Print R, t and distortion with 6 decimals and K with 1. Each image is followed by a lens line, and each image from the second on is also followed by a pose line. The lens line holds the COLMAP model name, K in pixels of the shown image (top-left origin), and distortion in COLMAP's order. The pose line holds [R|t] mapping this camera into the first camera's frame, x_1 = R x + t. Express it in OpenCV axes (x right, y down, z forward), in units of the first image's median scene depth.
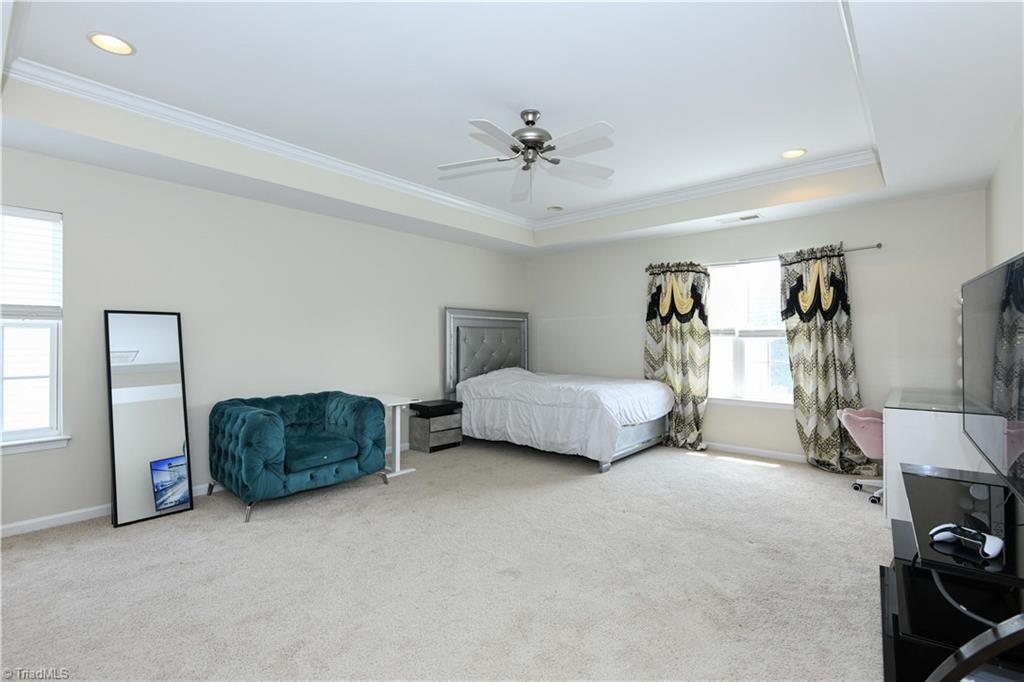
lens RADIAL K [[467.3, 0, 510.9], [0, 467.3, 336.2], [0, 0, 1]] dist [0.007313, -0.010298]
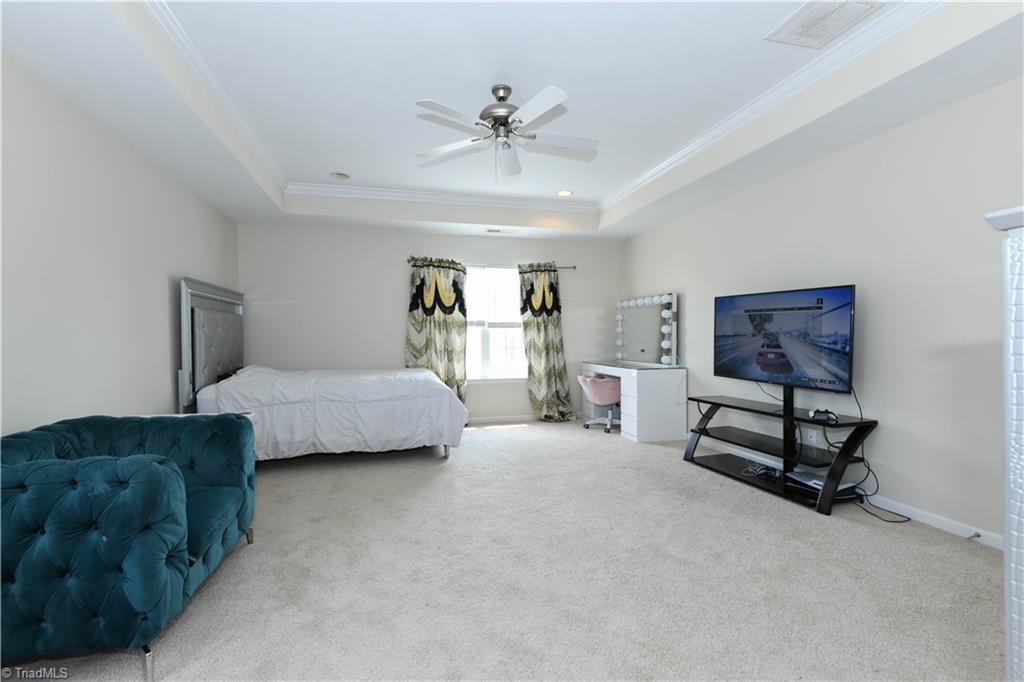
lens RADIAL K [[467.3, 0, 511.8], [0, 467.3, 343.7], [0, 0, 1]] dist [0.007313, -0.010298]
pose [[0.555431, -0.016135, 0.831406, -0.483569], [-0.004745, 0.999734, 0.022571, 0.015718], [-0.831549, -0.016482, 0.555207, 0.269490]]
